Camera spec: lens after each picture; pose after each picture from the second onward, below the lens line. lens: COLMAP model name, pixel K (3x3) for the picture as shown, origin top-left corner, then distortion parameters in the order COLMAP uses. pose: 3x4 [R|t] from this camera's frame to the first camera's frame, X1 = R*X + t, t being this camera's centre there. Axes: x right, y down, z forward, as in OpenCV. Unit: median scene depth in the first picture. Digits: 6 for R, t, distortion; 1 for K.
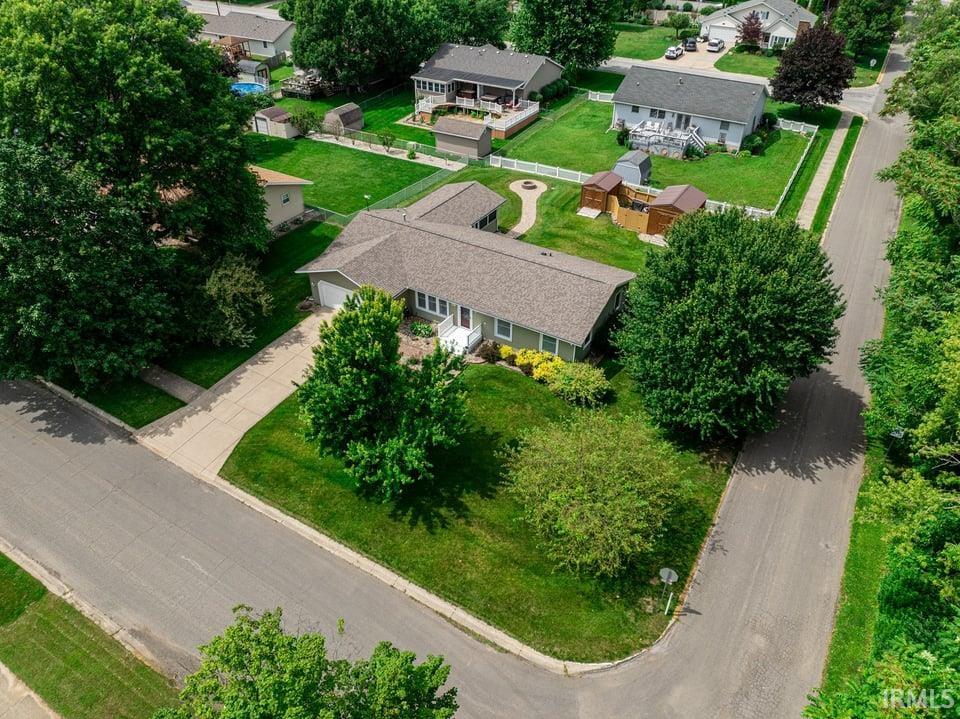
lens RADIAL K [[675.8, 0, 480.0], [0, 675.8, 359.5], [0, 0, 1]] dist [-0.038000, -0.001067]
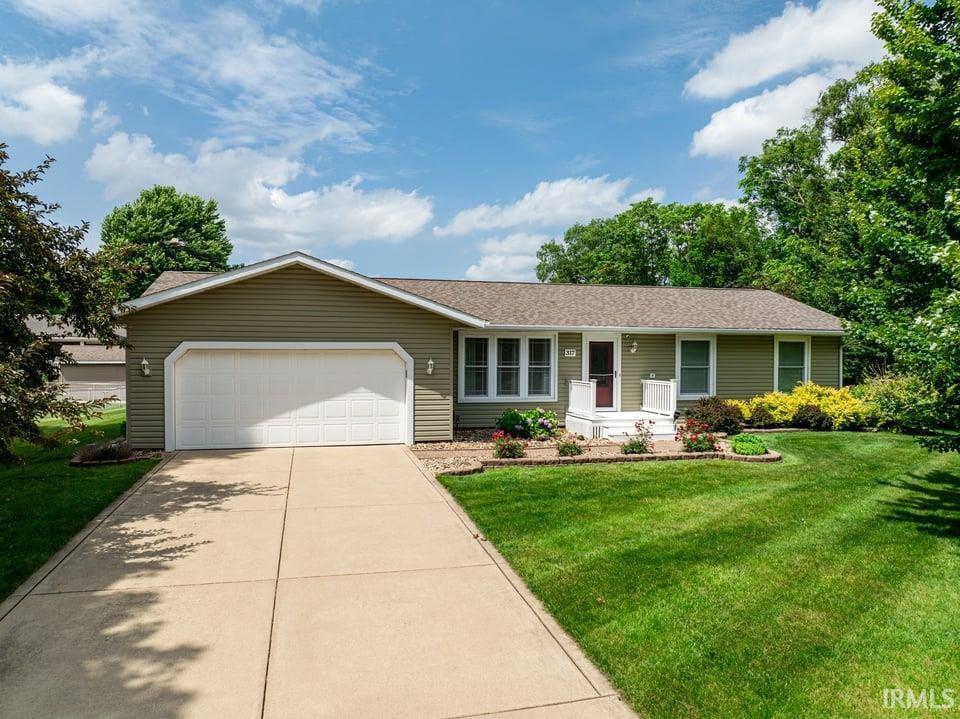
lens RADIAL K [[675.8, 0, 480.0], [0, 675.8, 359.5], [0, 0, 1]] dist [-0.038000, -0.001067]
pose [[0.697992, -0.005960, 0.716081, -0.227791], [0.427197, 0.806009, -0.409698, 0.040716], [-0.574726, 0.591873, 0.565134, 0.490244]]
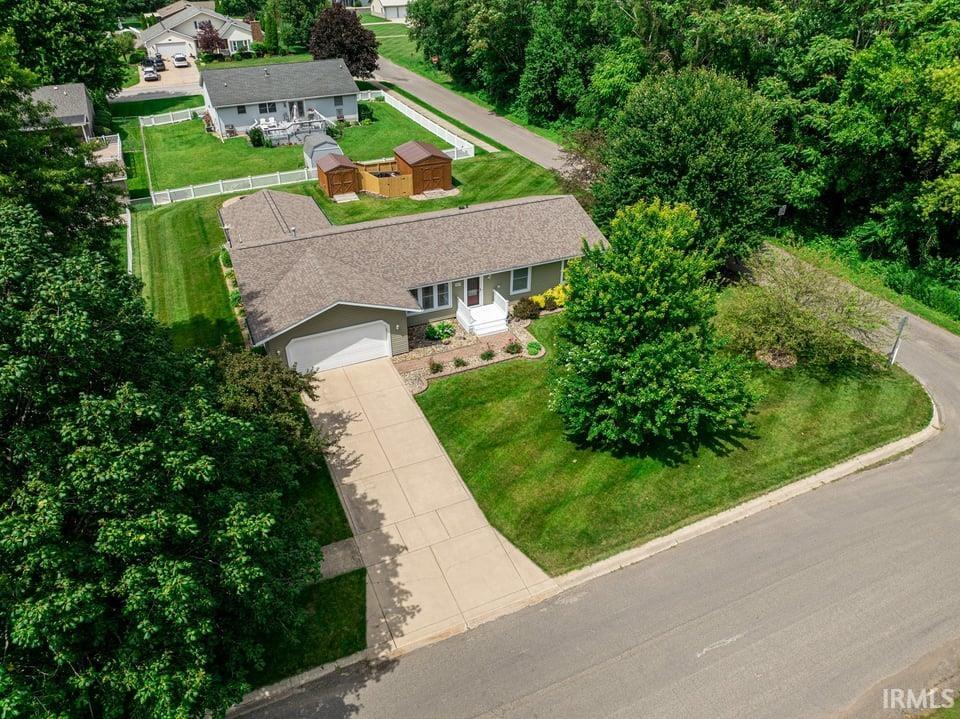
lens RADIAL K [[675.8, 0, 480.0], [0, 675.8, 359.5], [0, 0, 1]] dist [-0.038000, -0.001067]
pose [[0.562045, -0.450815, 0.693449, -0.388207], [0.496118, 0.854585, 0.153463, -0.071049], [-0.661795, 0.257779, 0.703973, 0.261710]]
